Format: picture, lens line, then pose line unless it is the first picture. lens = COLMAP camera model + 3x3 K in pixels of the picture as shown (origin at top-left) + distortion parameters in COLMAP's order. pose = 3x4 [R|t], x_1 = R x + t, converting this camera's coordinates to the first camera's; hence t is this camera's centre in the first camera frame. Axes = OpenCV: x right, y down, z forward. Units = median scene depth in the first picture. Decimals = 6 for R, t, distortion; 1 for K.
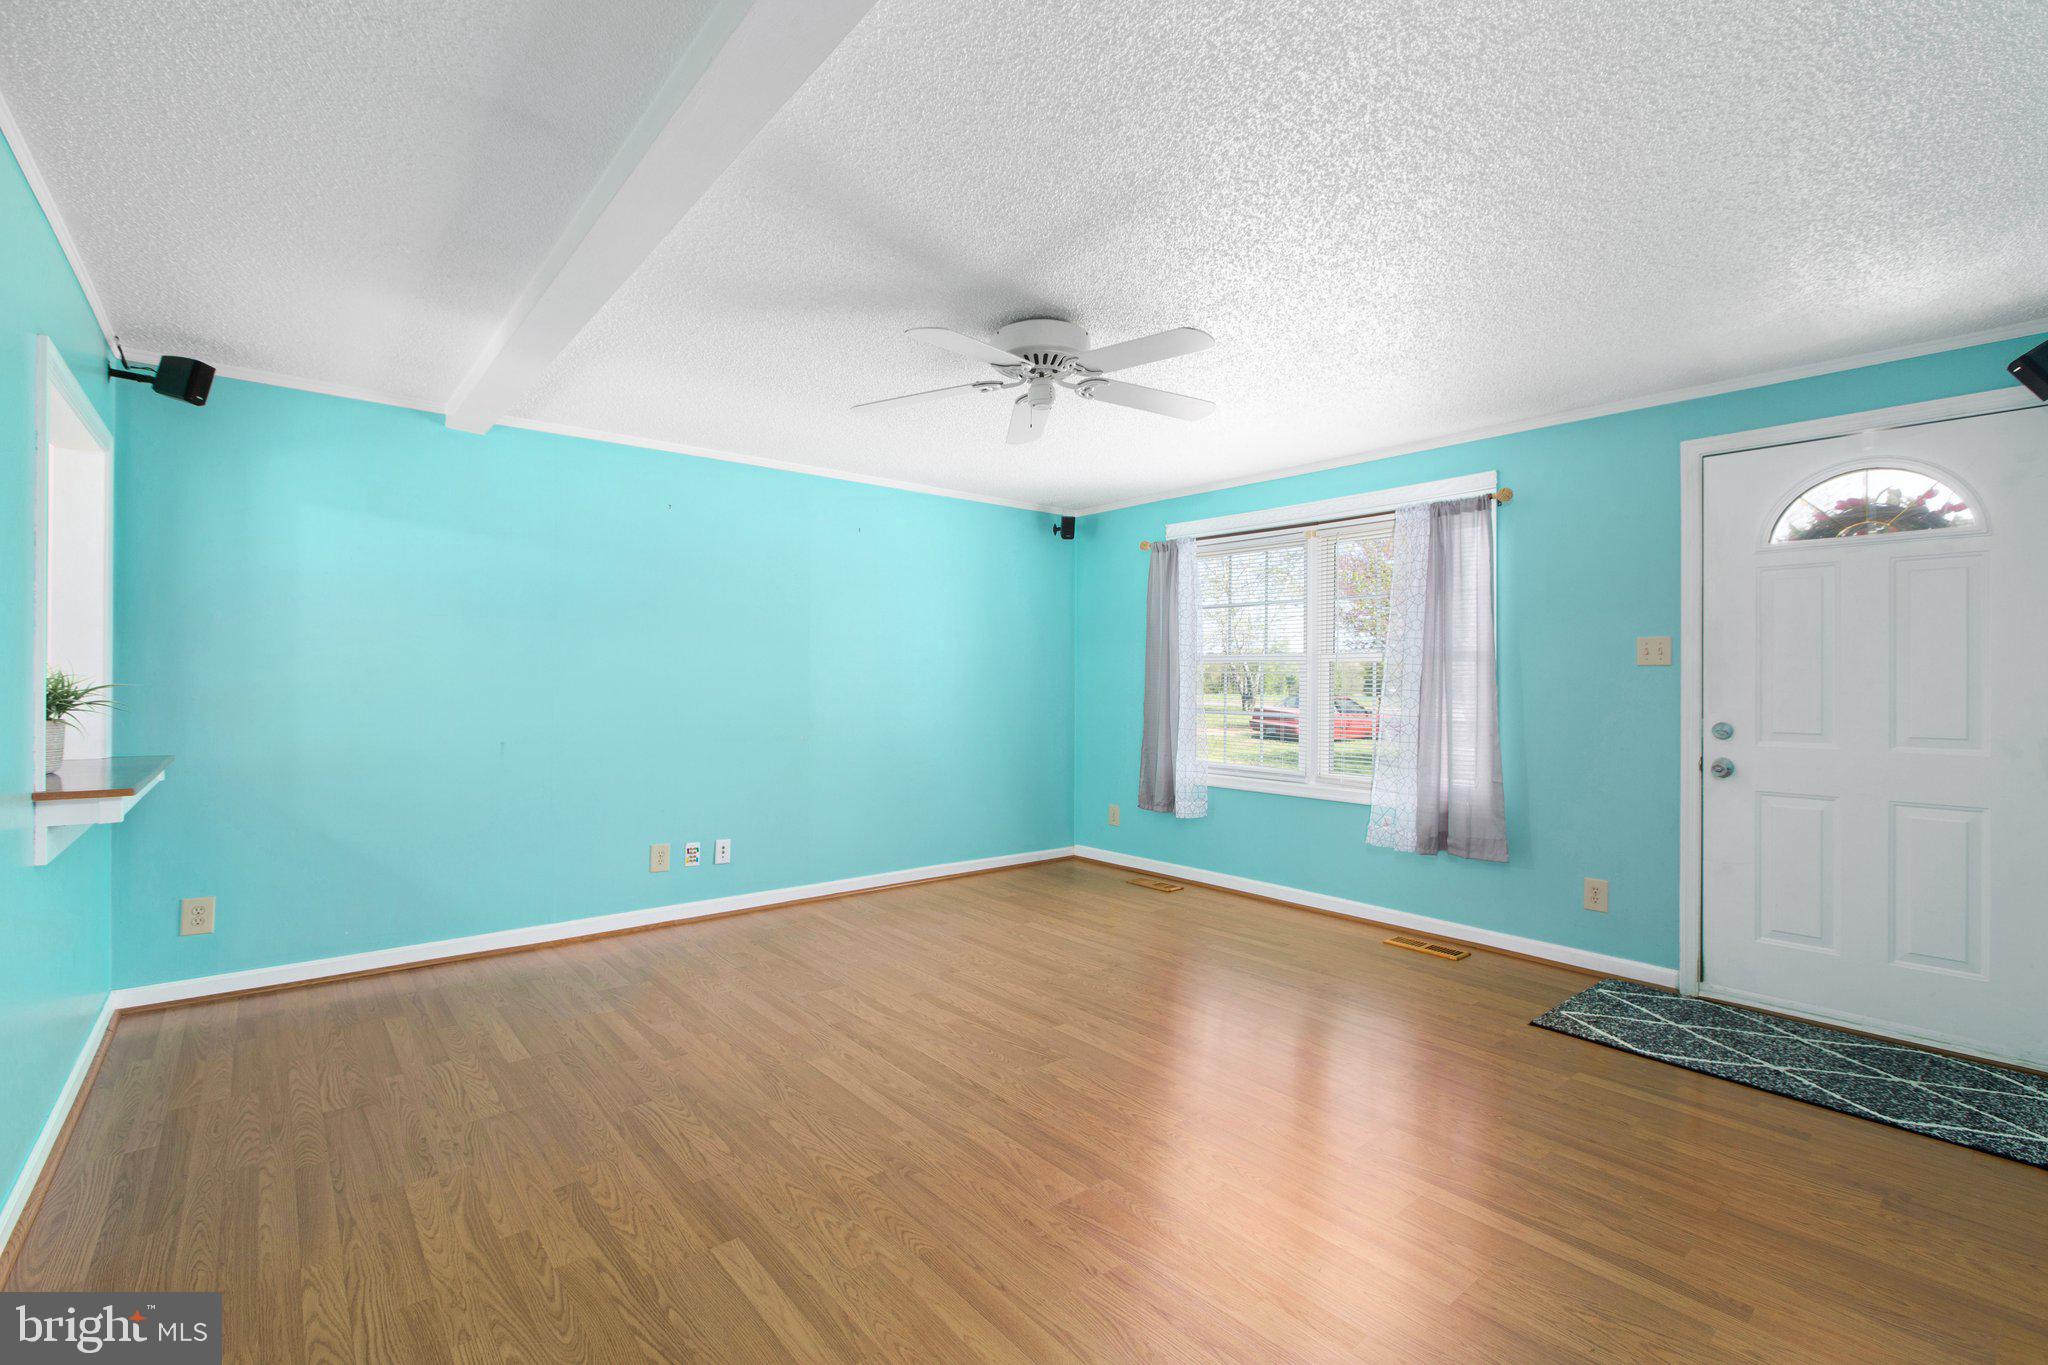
lens RADIAL K [[918.6, 0, 1031.9], [0, 918.6, 681.5], [0, 0, 1]] dist [-0.001973, -0.000841]
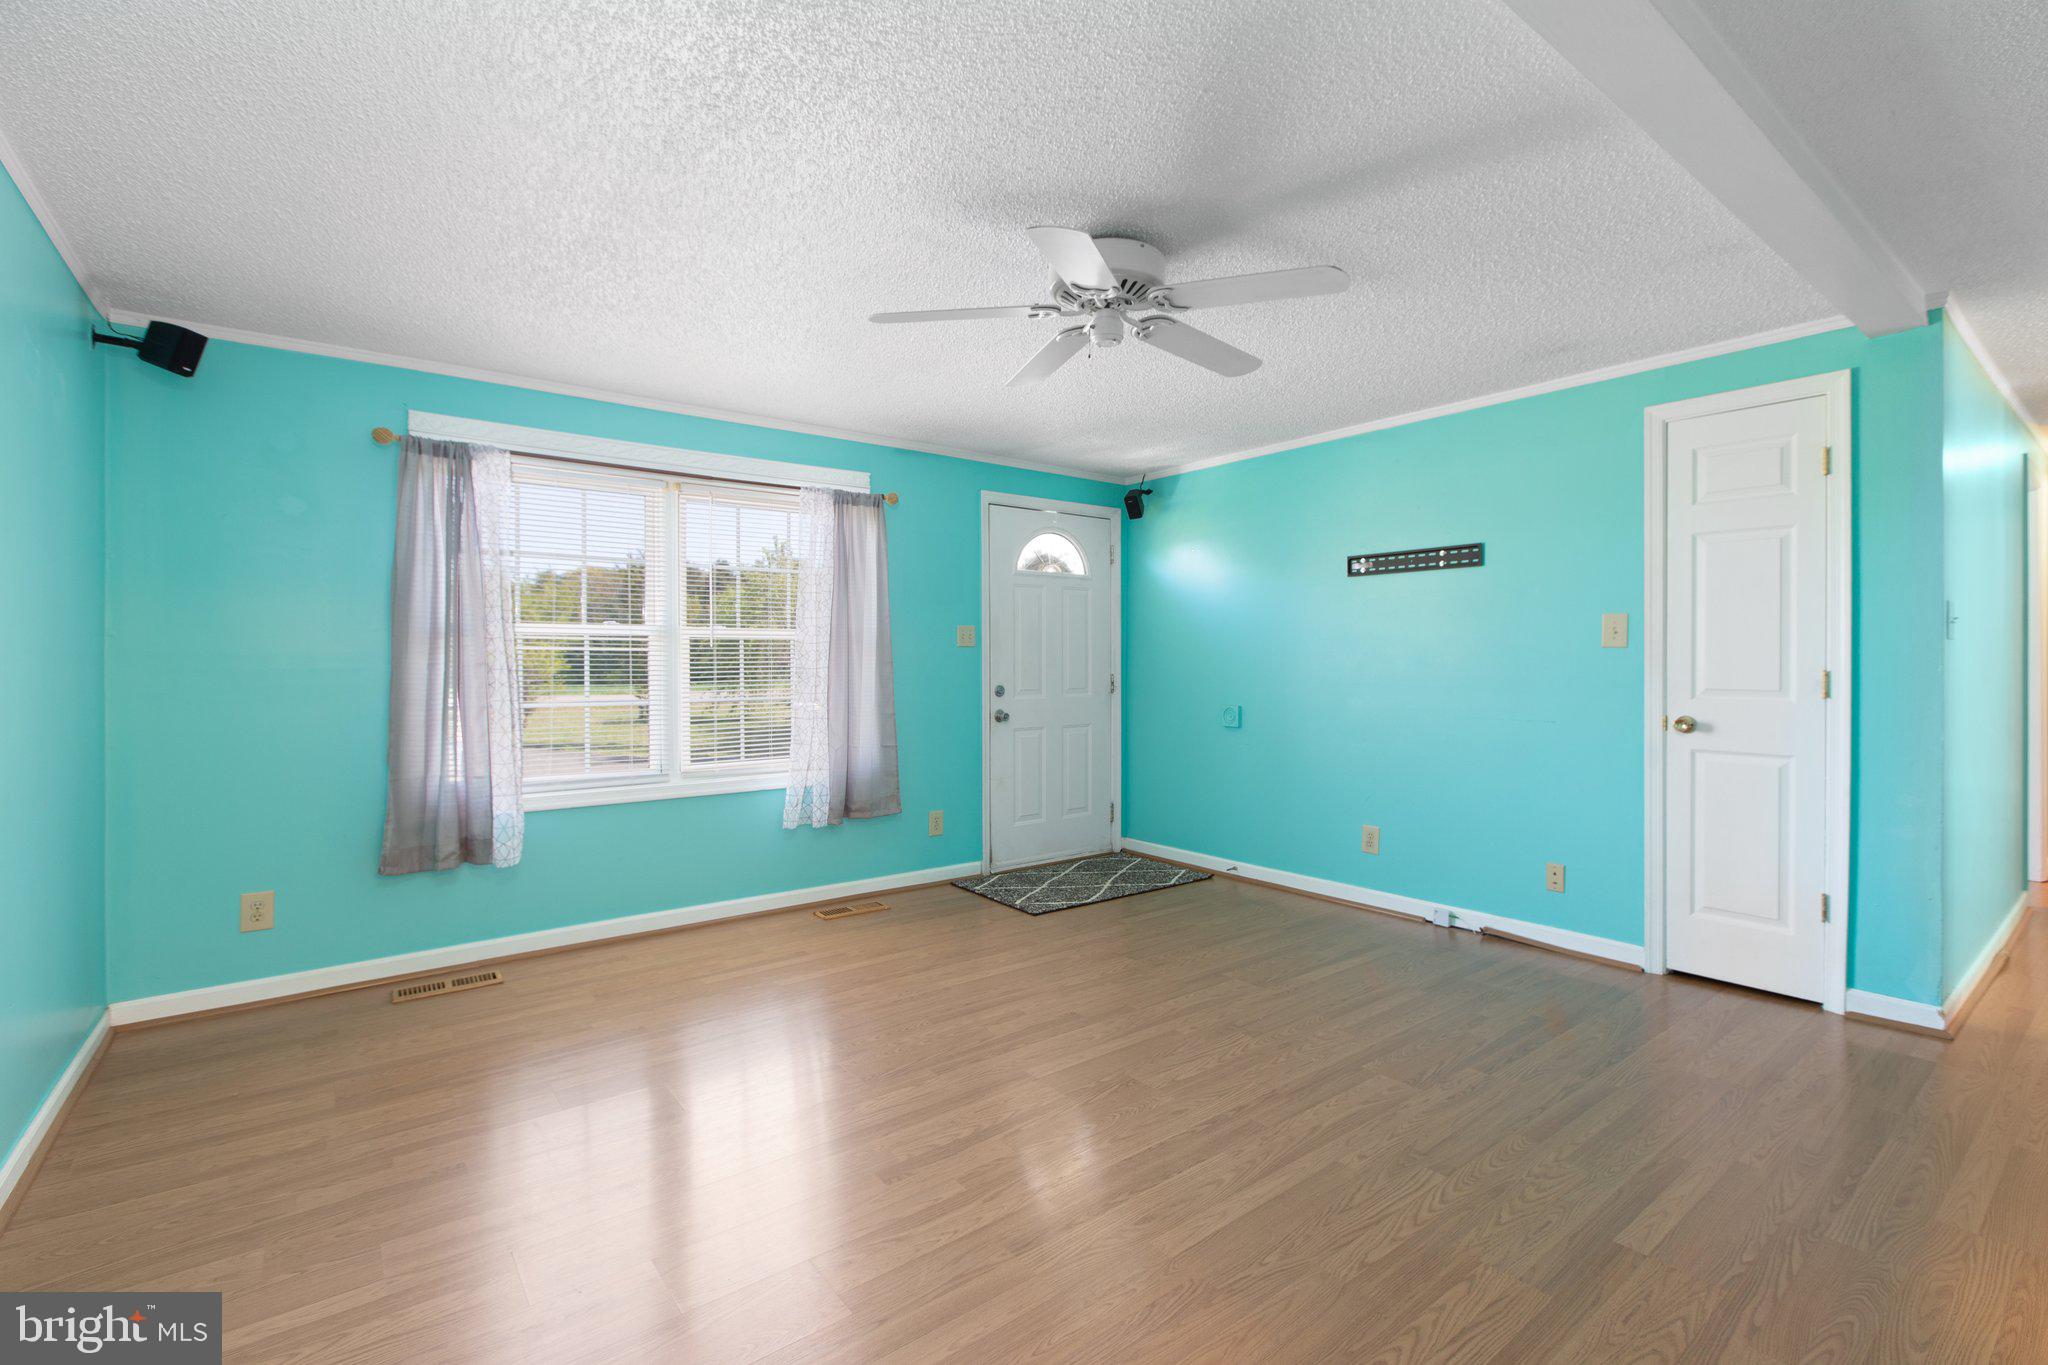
lens RADIAL K [[918.6, 0, 1032.7], [0, 918.6, 663.7], [0, 0, 1]] dist [-0.001973, -0.000841]
pose [[0.033439, -0.009823, 0.999392, -0.733490], [0.005461, 0.999939, 0.009645, -0.004898], [-0.999426, 0.005136, 0.033491, 0.891790]]
